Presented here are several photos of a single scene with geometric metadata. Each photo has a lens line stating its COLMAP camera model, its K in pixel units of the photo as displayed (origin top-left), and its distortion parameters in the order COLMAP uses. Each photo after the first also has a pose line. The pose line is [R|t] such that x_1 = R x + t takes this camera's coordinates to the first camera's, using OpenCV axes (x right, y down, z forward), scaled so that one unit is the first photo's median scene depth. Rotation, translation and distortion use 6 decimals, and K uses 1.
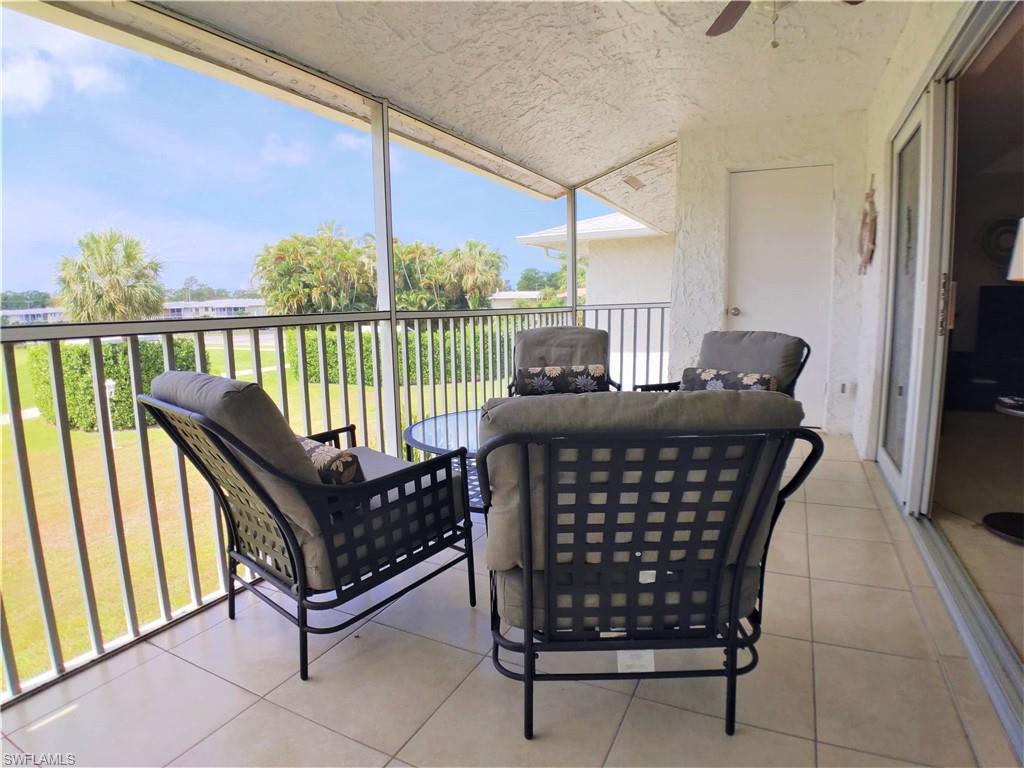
lens RADIAL K [[562.1, 0, 507.5], [0, 562.1, 381.0], [0, 0, 1]] dist [-0.088692, 0.007509]
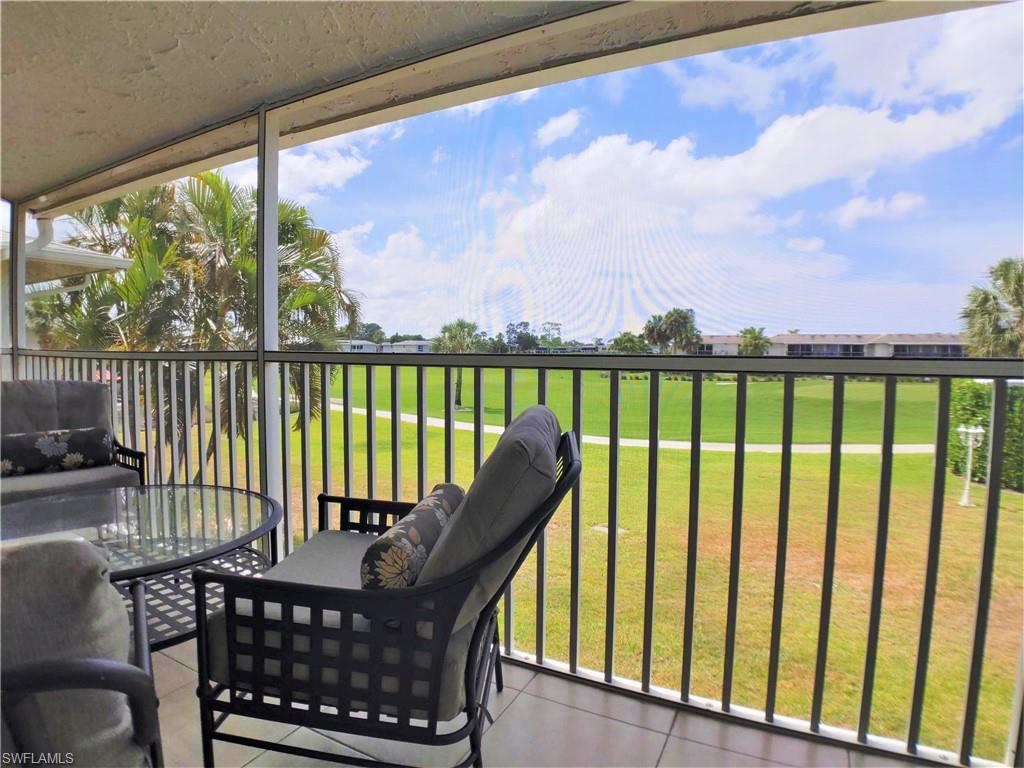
lens RADIAL K [[561.0, 0, 508.9], [0, 561.0, 381.9], [0, 0, 1]] dist [-0.080496, -0.003221]
pose [[-0.019398, 0.072890, -0.997151, 0.094625], [-0.135499, 0.987946, 0.074853, -0.029223], [0.990588, 0.136565, -0.009287, 0.210506]]
